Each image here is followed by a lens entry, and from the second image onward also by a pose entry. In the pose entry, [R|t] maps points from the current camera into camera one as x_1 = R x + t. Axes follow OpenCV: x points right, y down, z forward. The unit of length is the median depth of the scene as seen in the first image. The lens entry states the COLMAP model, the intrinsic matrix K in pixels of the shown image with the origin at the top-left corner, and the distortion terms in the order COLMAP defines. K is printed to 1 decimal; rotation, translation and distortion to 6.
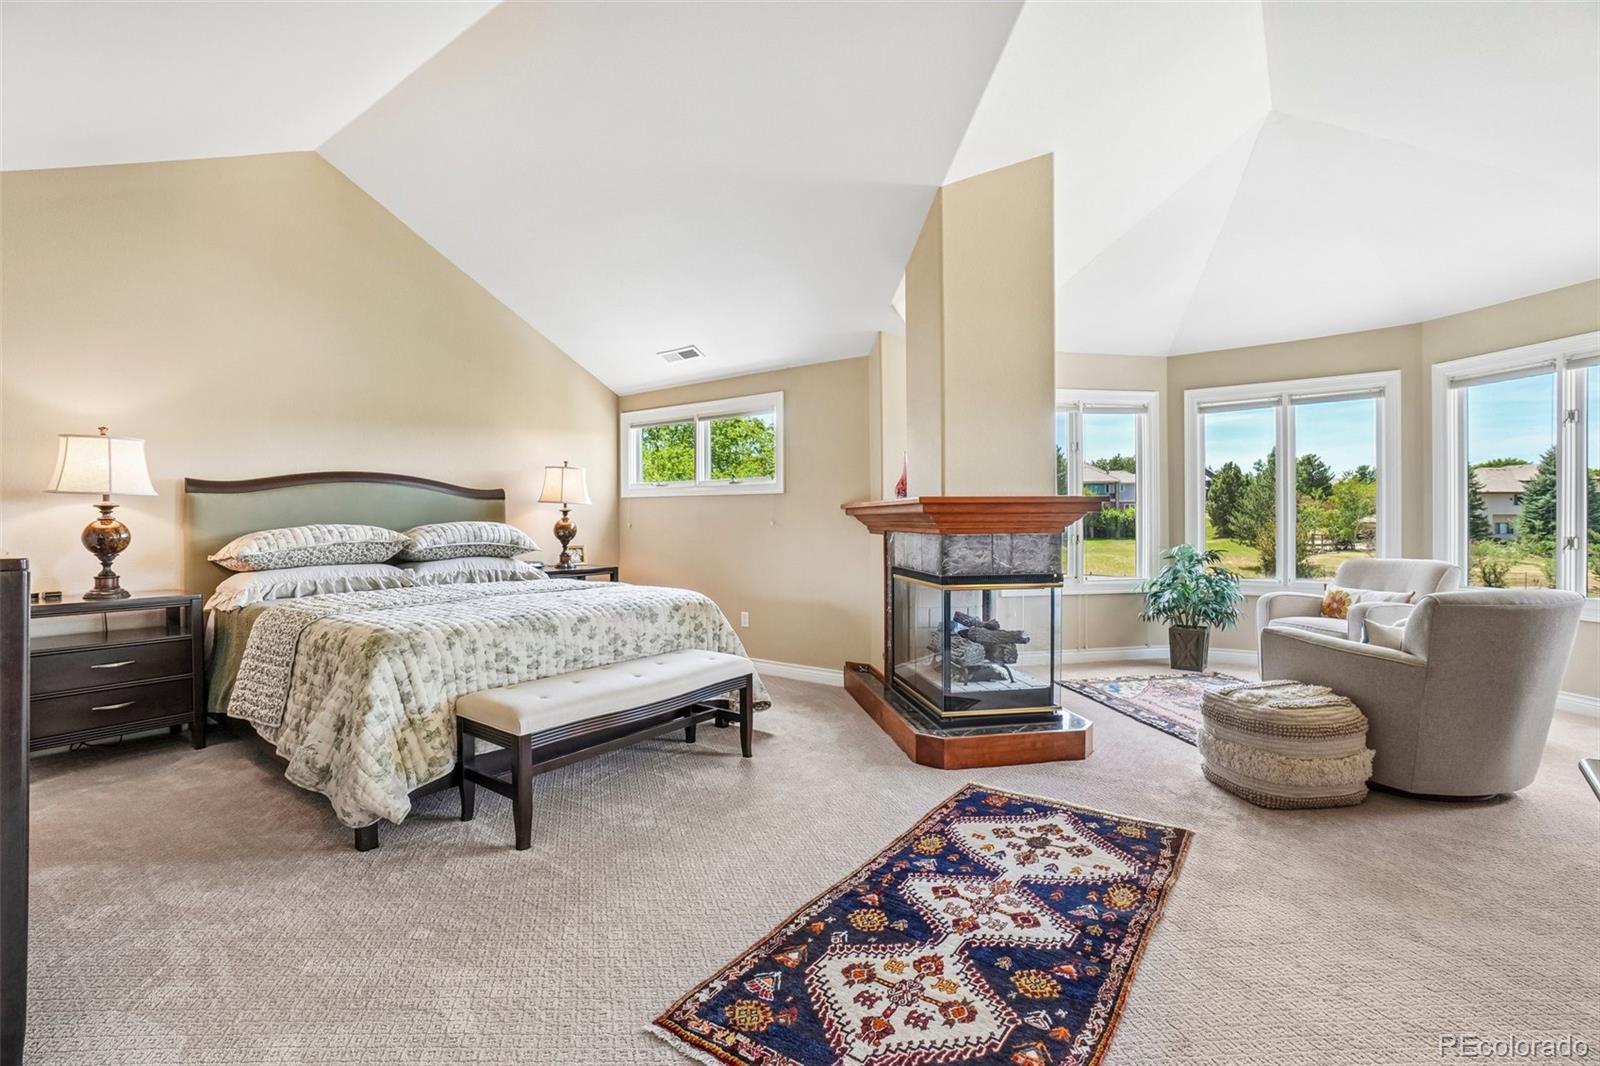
lens RADIAL K [[719.0, 0, 789.1], [0, 719.0, 527.9], [0, 0, 1]] dist [-0.041199, 0.001291]
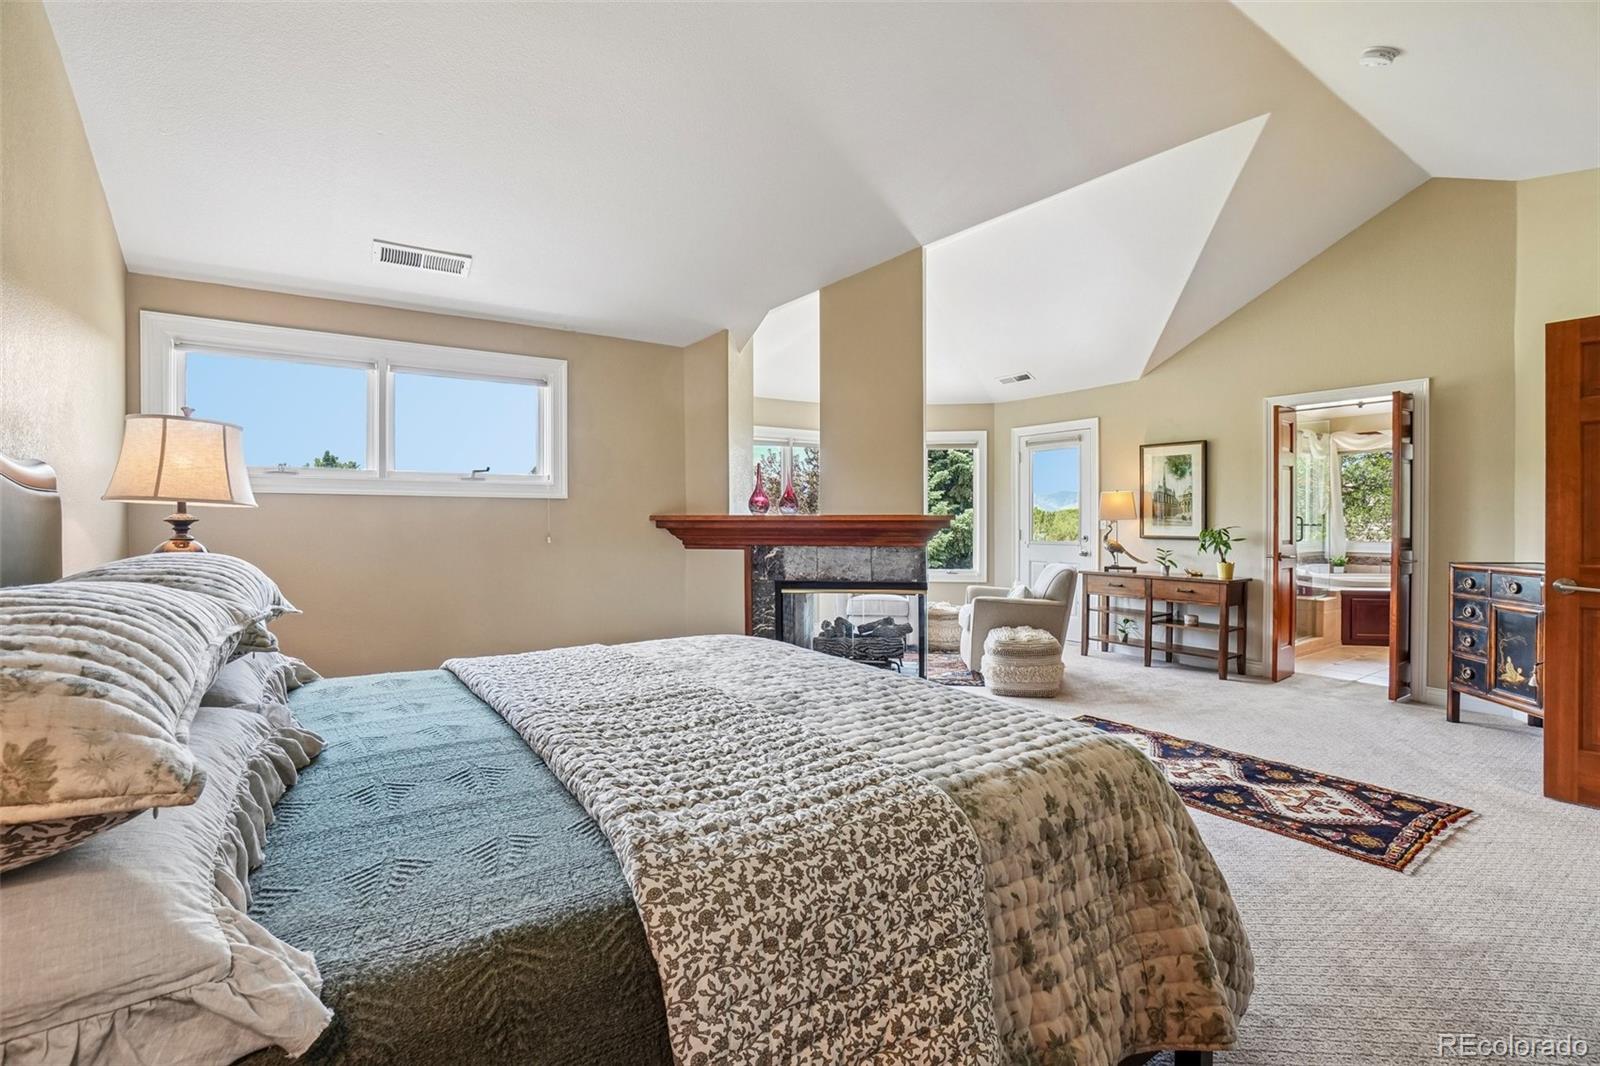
lens RADIAL K [[719.0, 0, 788.4], [0, 719.0, 527.6], [0, 0, 1]] dist [-0.041199, 0.001291]
pose [[0.322563, -0.001202, 0.946547, -1.525526], [0.017984, 0.999826, -0.004859, -0.026629], [-0.946377, 0.018590, 0.322528, 1.334754]]
